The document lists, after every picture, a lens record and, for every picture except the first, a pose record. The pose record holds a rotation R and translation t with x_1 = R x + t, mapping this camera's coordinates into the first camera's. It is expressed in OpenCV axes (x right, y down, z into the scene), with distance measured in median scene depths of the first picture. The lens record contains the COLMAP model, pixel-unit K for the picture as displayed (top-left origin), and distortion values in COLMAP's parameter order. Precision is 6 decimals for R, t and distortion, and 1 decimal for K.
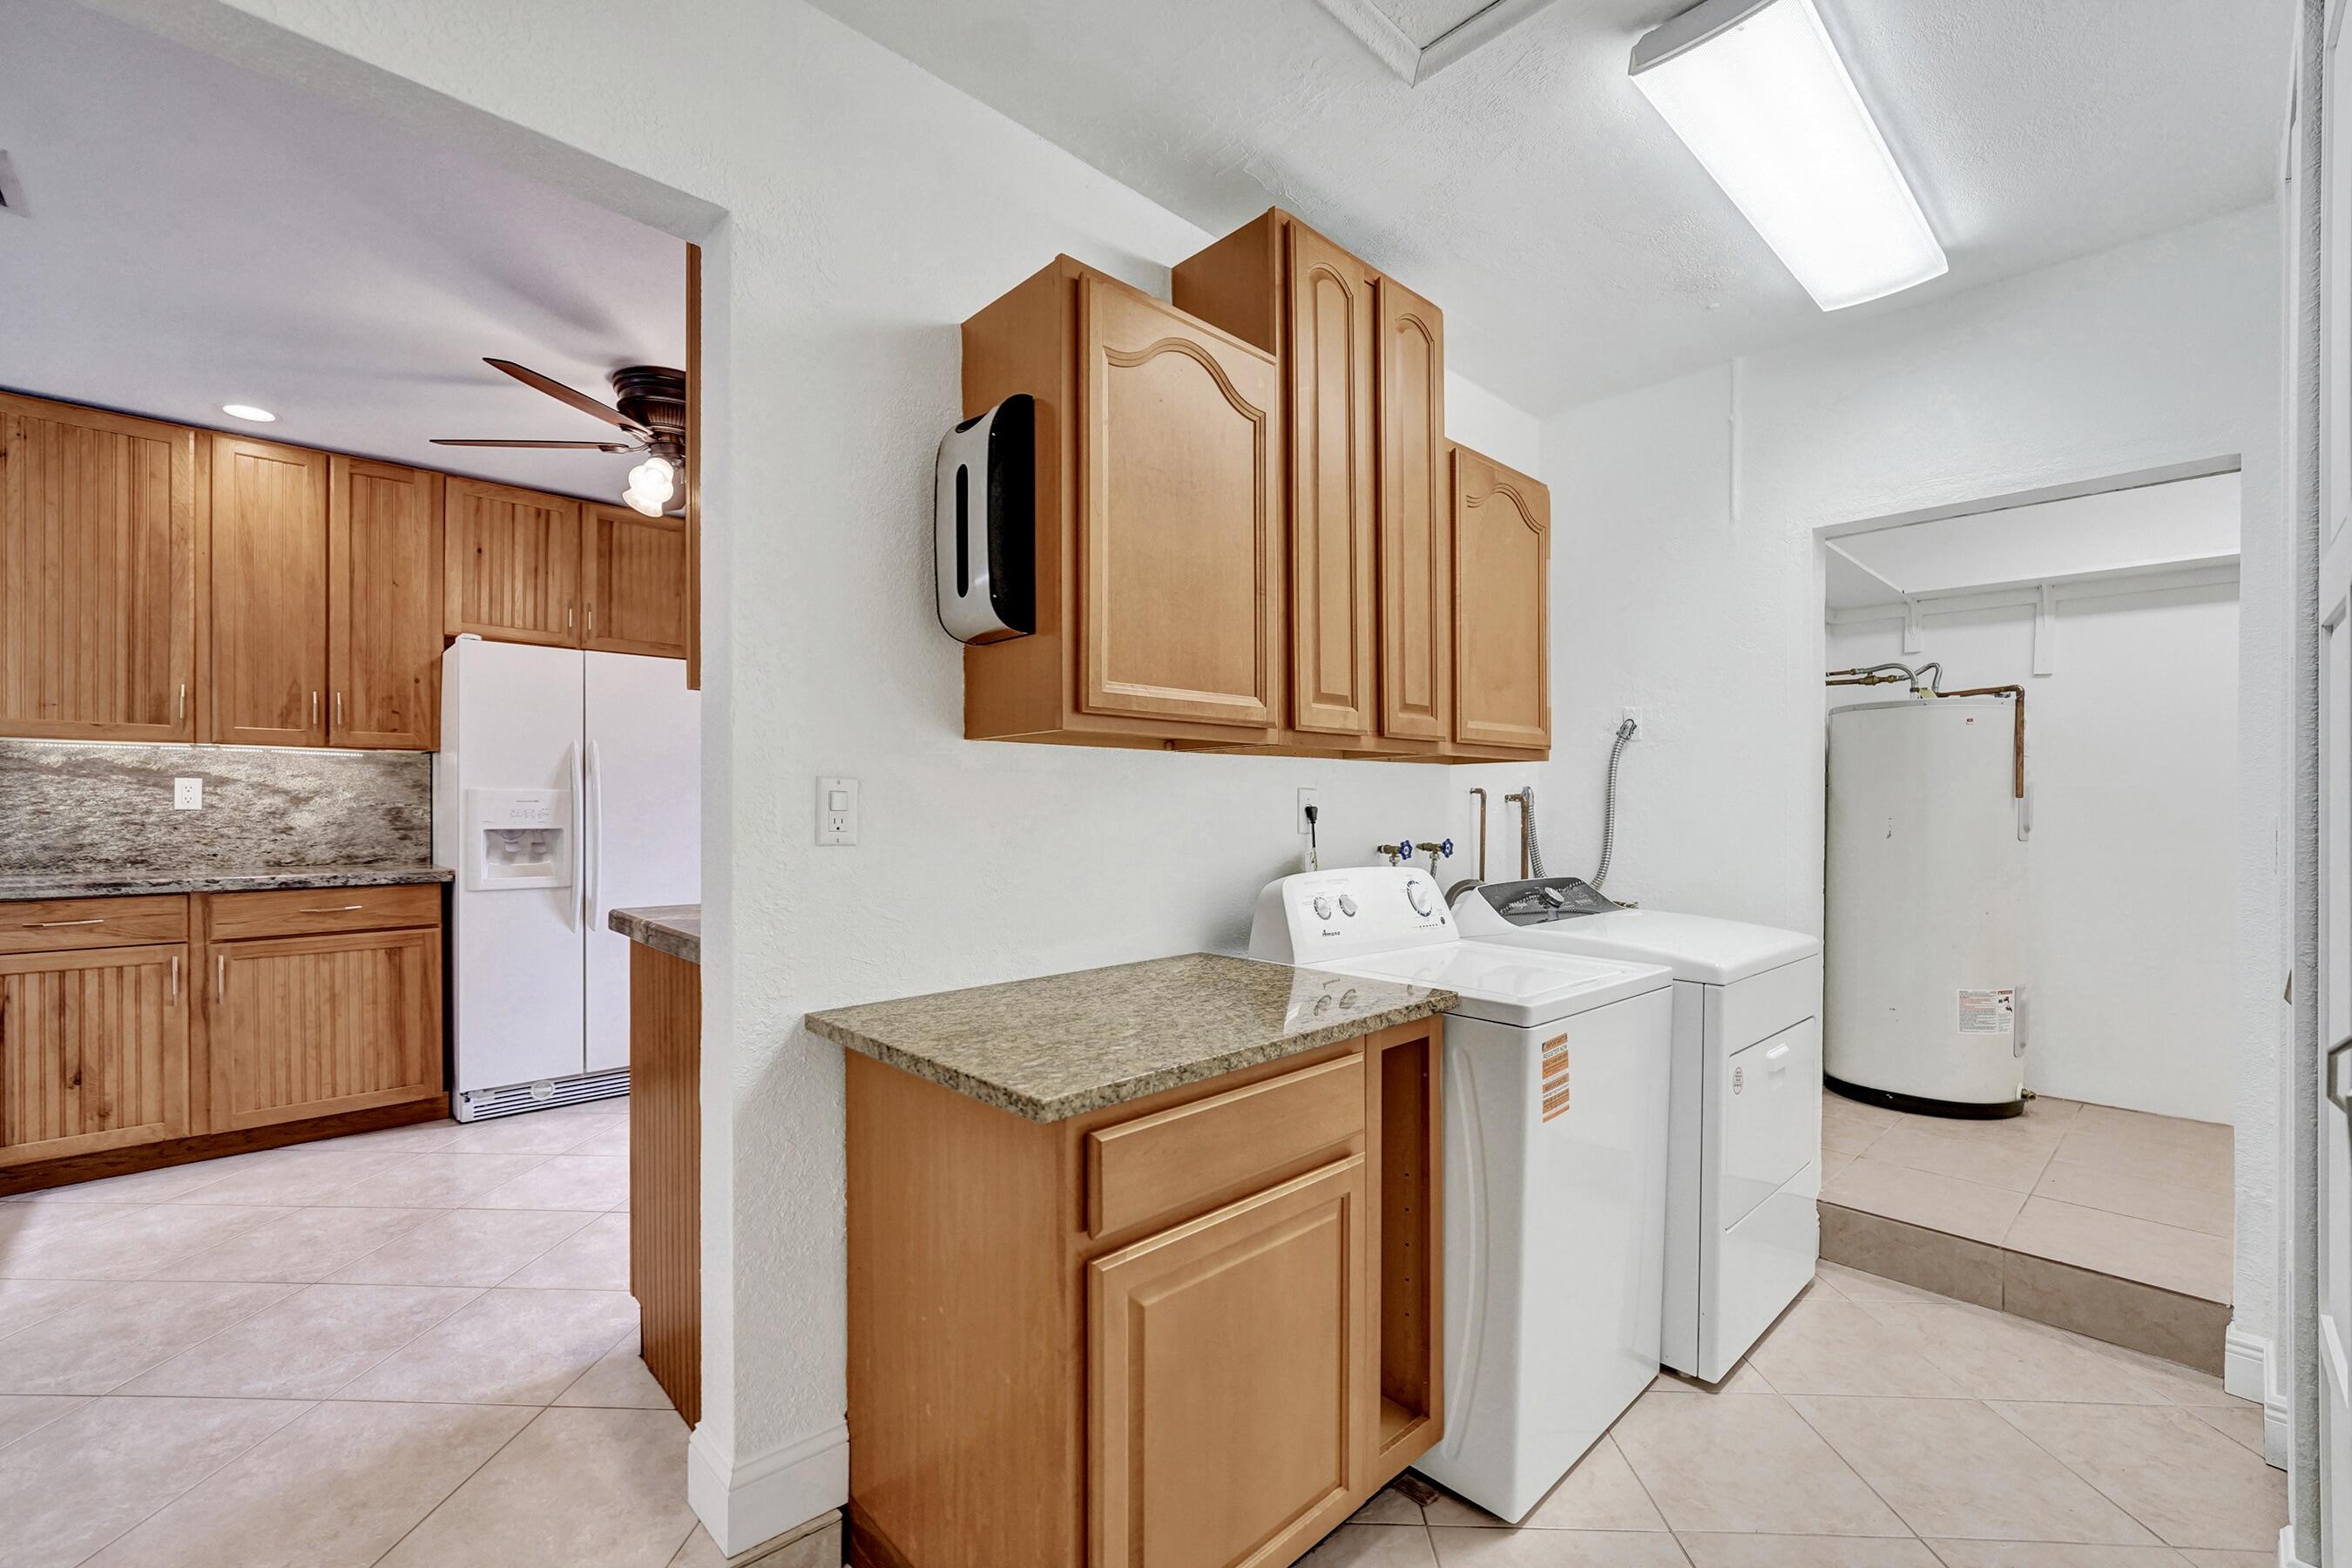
lens RADIAL K [[984.6, 0, 1188.8], [0, 984.6, 817.9], [0, 0, 1]] dist [-0.005061, 0.000161]
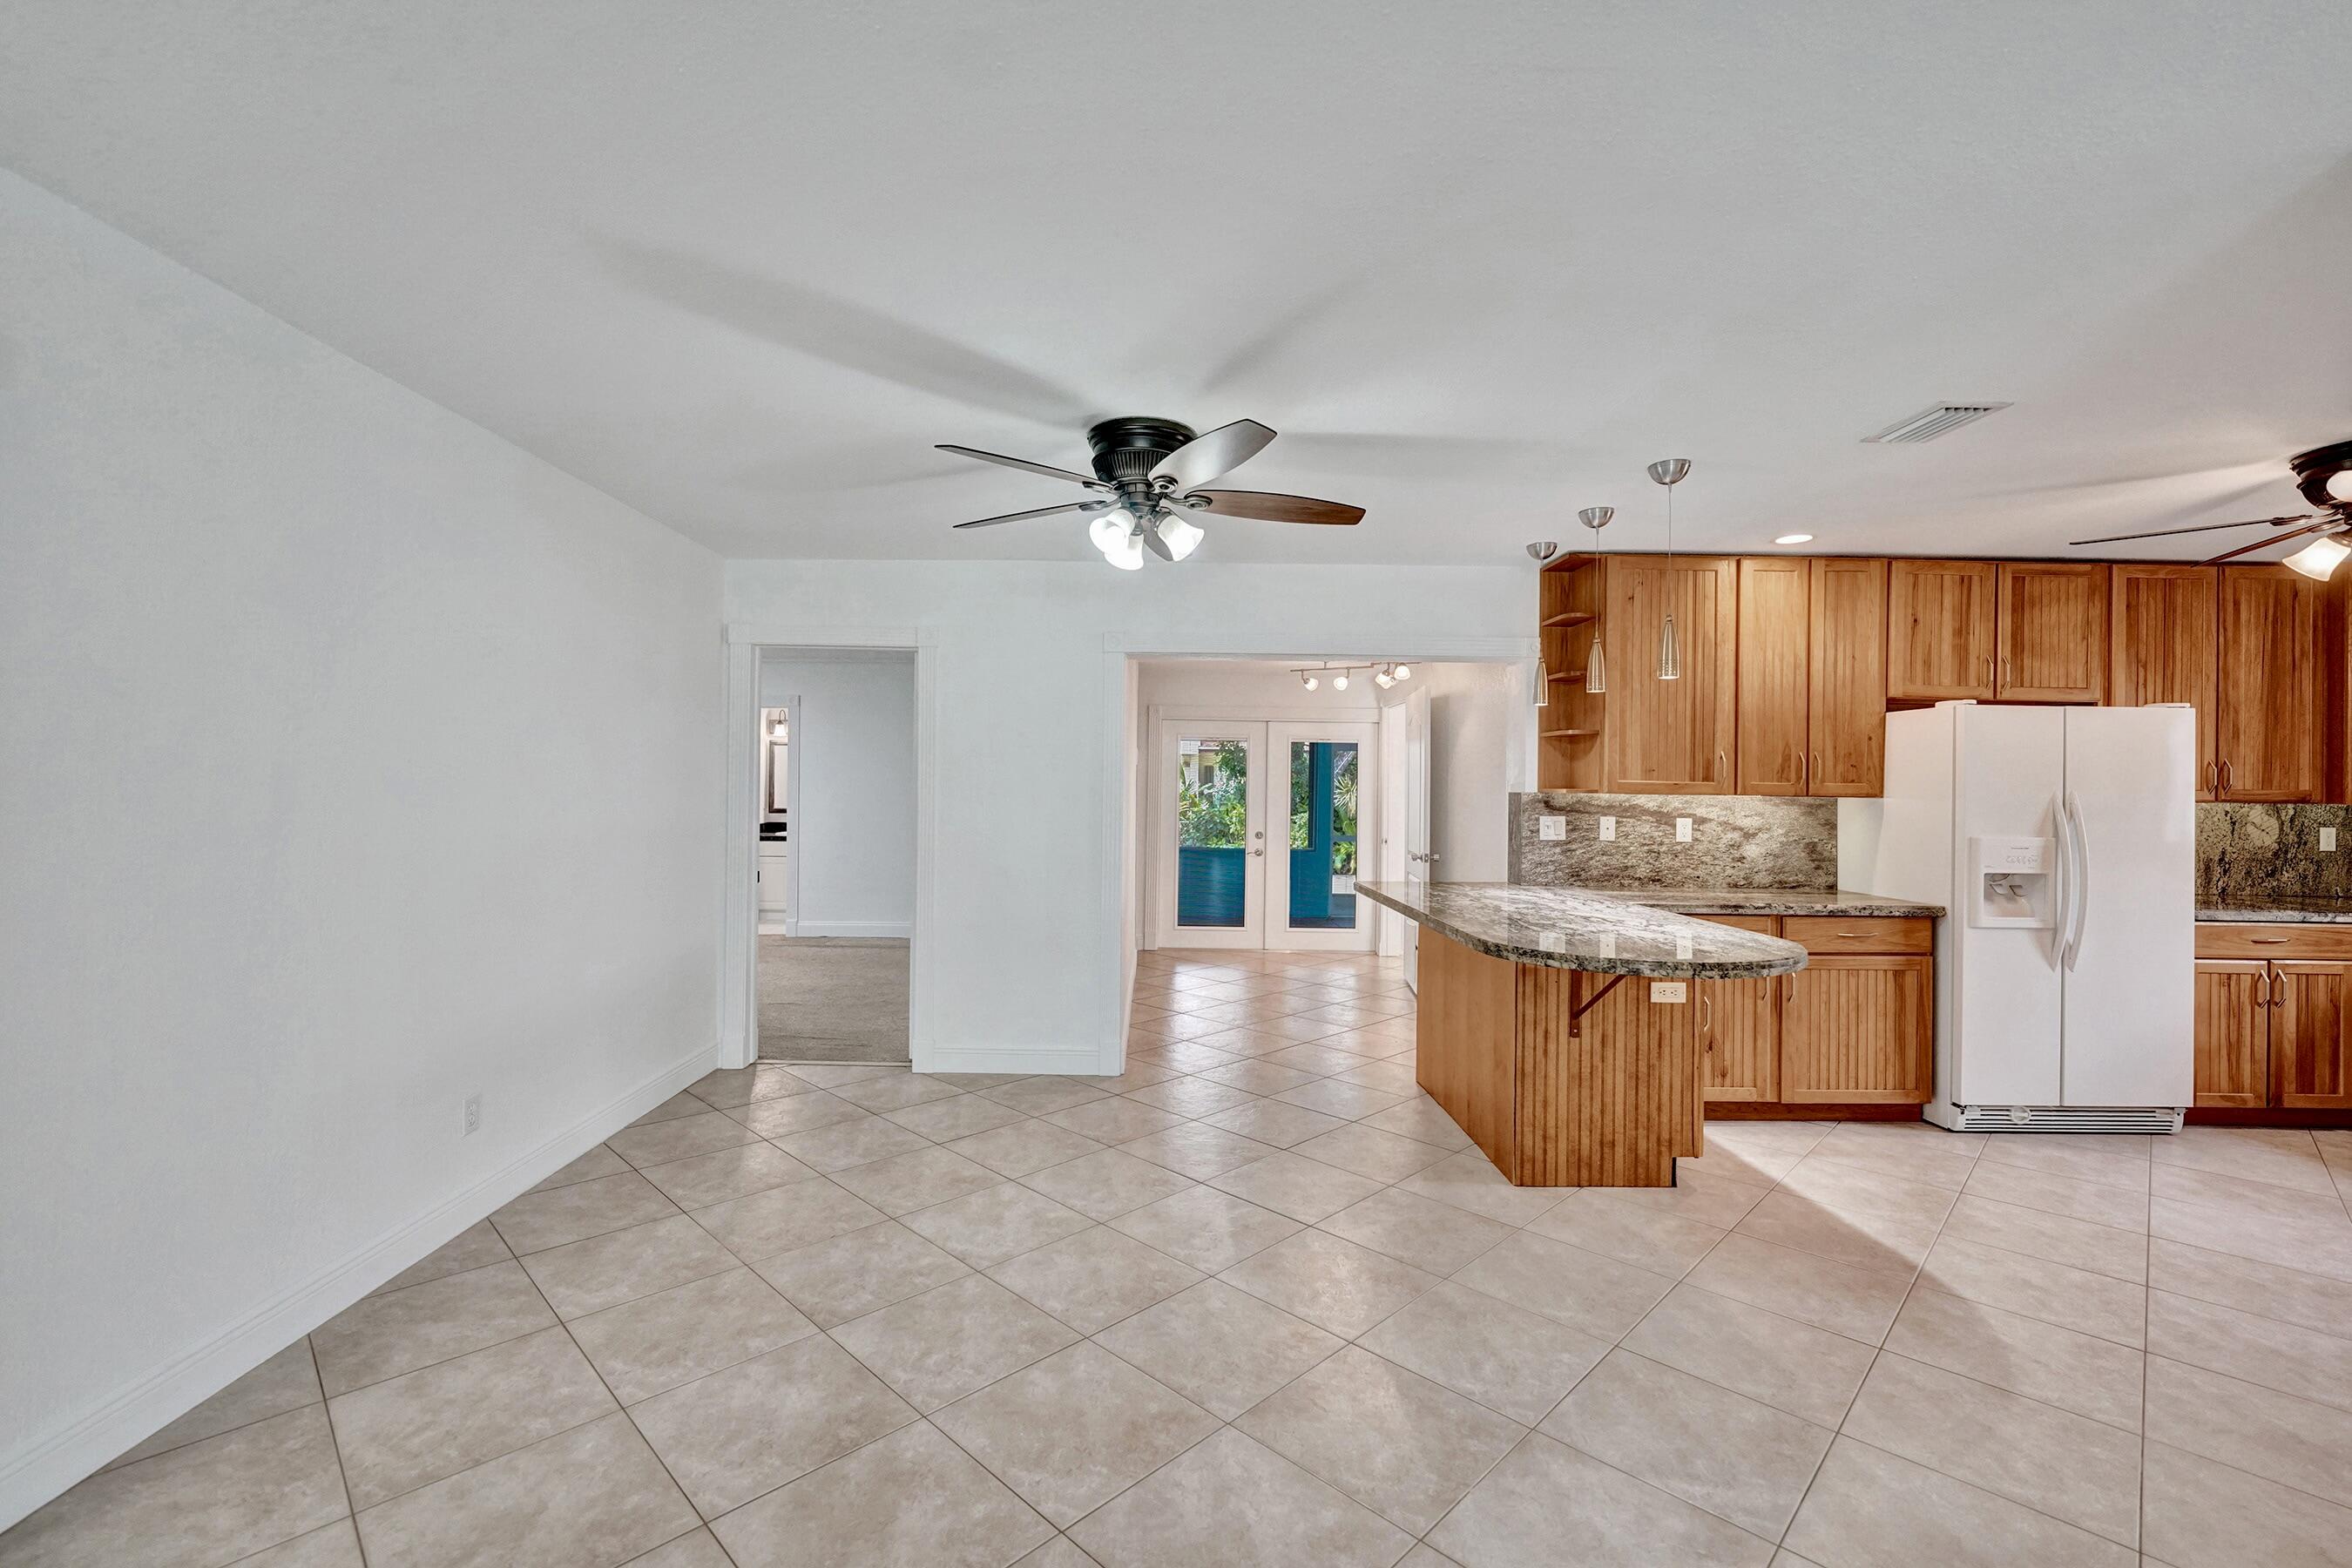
lens RADIAL K [[984.6, 0, 1114.1], [0, 984.6, 776.0], [0, 0, 1]] dist [-0.005061, 0.000161]
pose [[0.732028, 0.006286, -0.681245, -0.675277], [-0.016238, 0.999834, -0.008222, -0.073497], [0.681080, 0.017081, 0.732009, -0.492615]]
